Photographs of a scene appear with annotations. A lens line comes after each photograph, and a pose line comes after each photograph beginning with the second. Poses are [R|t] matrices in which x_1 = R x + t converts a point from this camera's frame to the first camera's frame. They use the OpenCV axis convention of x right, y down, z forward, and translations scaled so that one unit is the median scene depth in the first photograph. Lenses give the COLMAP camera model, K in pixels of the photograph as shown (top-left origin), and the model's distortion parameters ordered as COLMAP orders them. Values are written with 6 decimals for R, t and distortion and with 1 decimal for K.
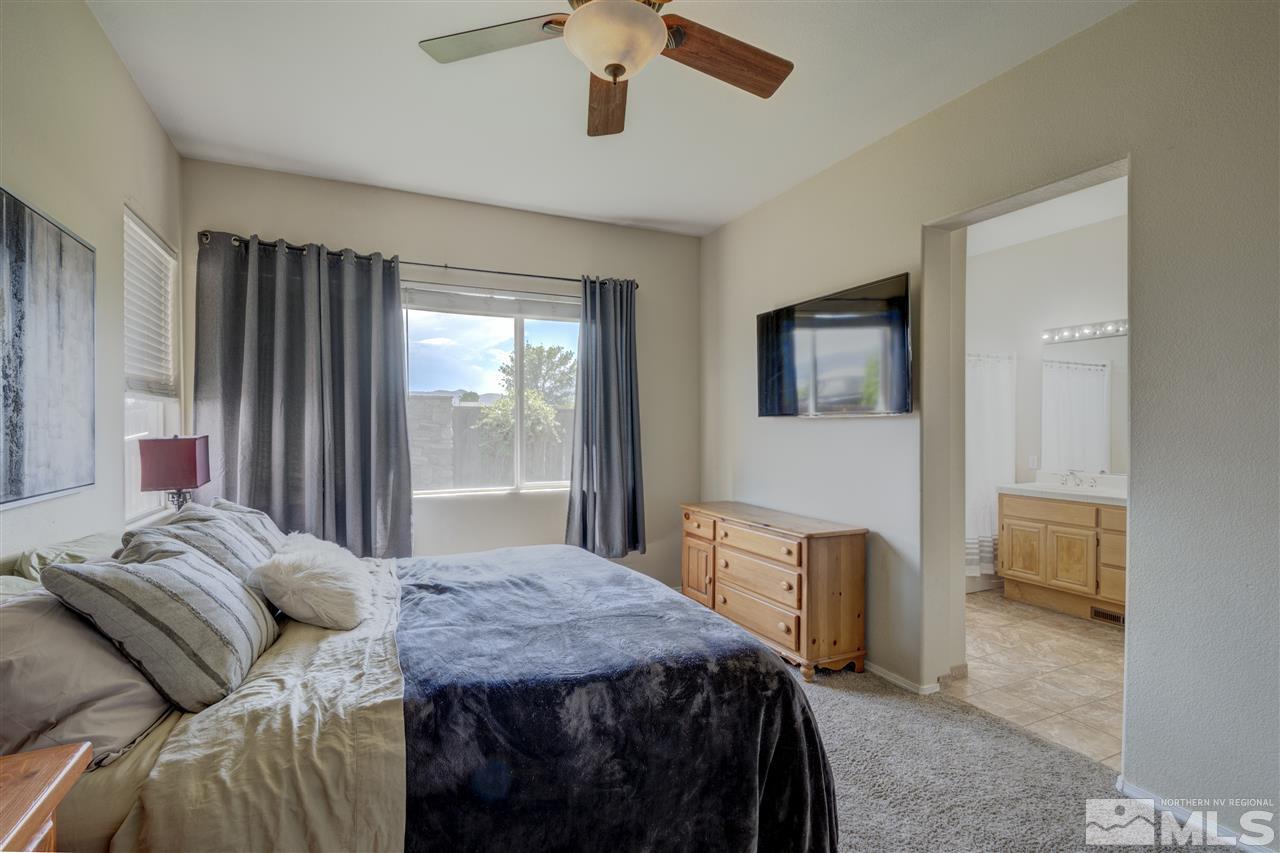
lens RADIAL K [[602.2, 0, 640.0], [0, 602.2, 426.5], [0, 0, 1]] dist [-0.001116, -0.000450]
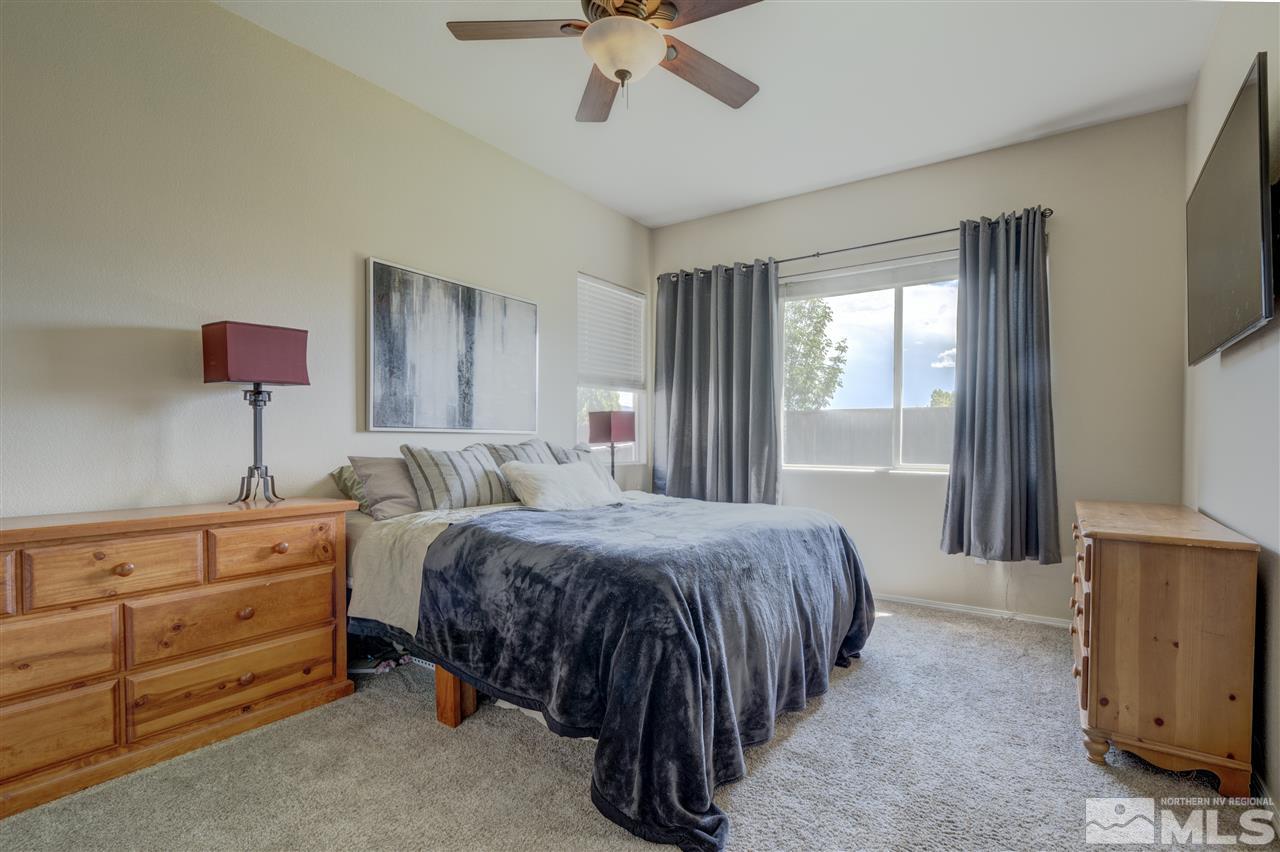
lens RADIAL K [[613.7, 0, 639.2], [0, 613.7, 442.6], [0, 0, 1]] dist [0.027821, -0.000060]
pose [[0.496320, 0.008988, -0.868093, 0.525845], [-0.007691, 0.999953, 0.005956, 0.069122], [0.868106, 0.003720, 0.496365, 0.202285]]
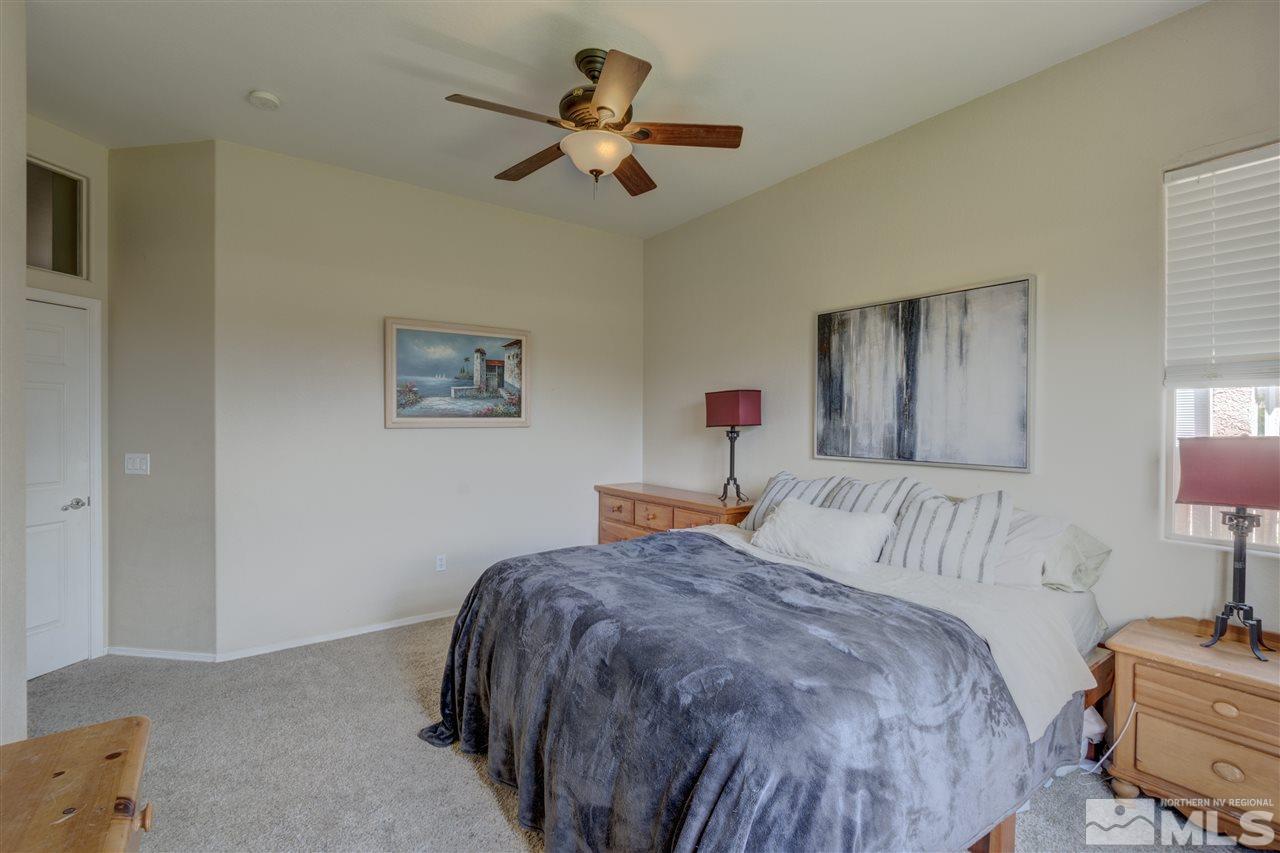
lens RADIAL K [[587.2, 0, 645.1], [0, 587.2, 433.6], [0, 0, 1]] dist [-0.001238, -0.000450]
pose [[-0.982024, -0.000972, -0.188751, 0.053074], [-0.004056, 0.999865, 0.015950, 0.005423], [0.188710, 0.016429, -0.981895, 1.206302]]
